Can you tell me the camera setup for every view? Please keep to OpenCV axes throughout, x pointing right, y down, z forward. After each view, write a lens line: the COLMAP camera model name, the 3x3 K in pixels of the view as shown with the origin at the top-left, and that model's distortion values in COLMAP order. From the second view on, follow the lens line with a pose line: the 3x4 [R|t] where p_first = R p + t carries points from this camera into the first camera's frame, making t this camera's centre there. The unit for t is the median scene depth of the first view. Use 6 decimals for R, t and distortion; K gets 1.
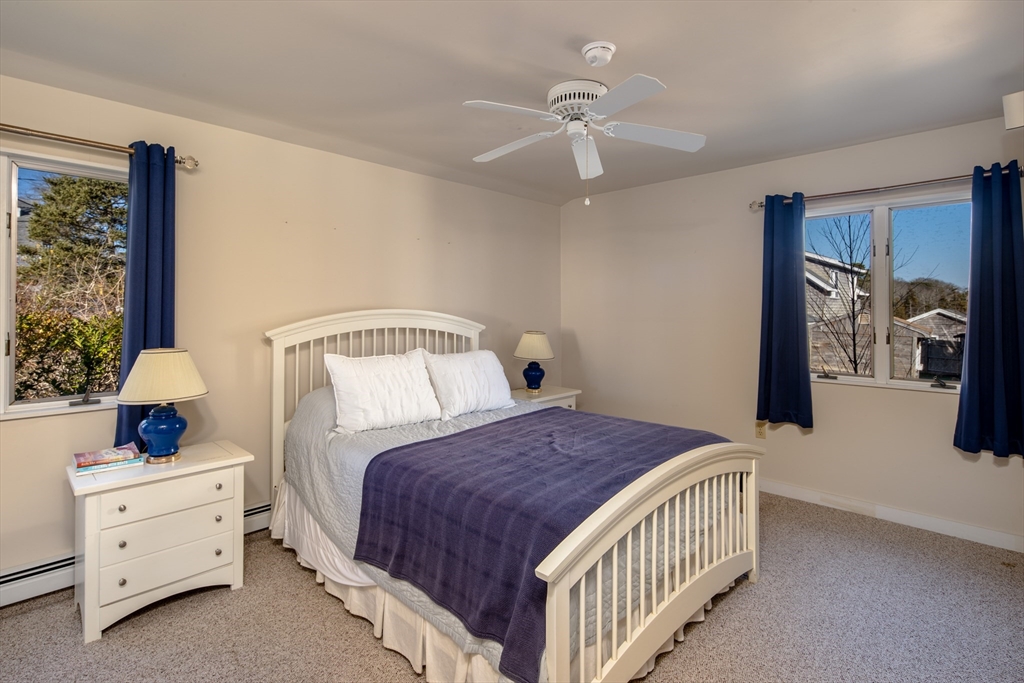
lens RADIAL K [[492.6, 0, 509.6], [0, 492.6, 307.7], [0, 0, 1]] dist [0.000517, 0.000297]
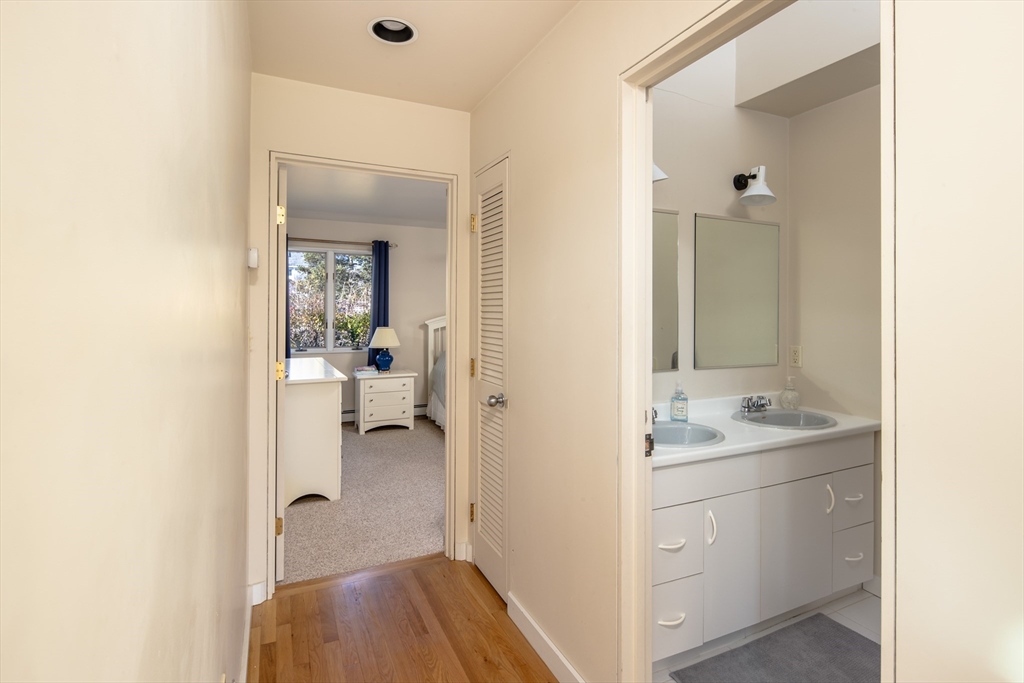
lens RADIAL K [[492.6, 0, 509.6], [0, 492.6, 307.7], [0, 0, 1]] dist [0.000517, 0.000297]
pose [[0.935143, -0.003505, -0.354252, 0.702640], [0.003568, 0.999994, -0.000476, -0.006122], [0.354251, -0.000819, 0.935150, -1.006112]]
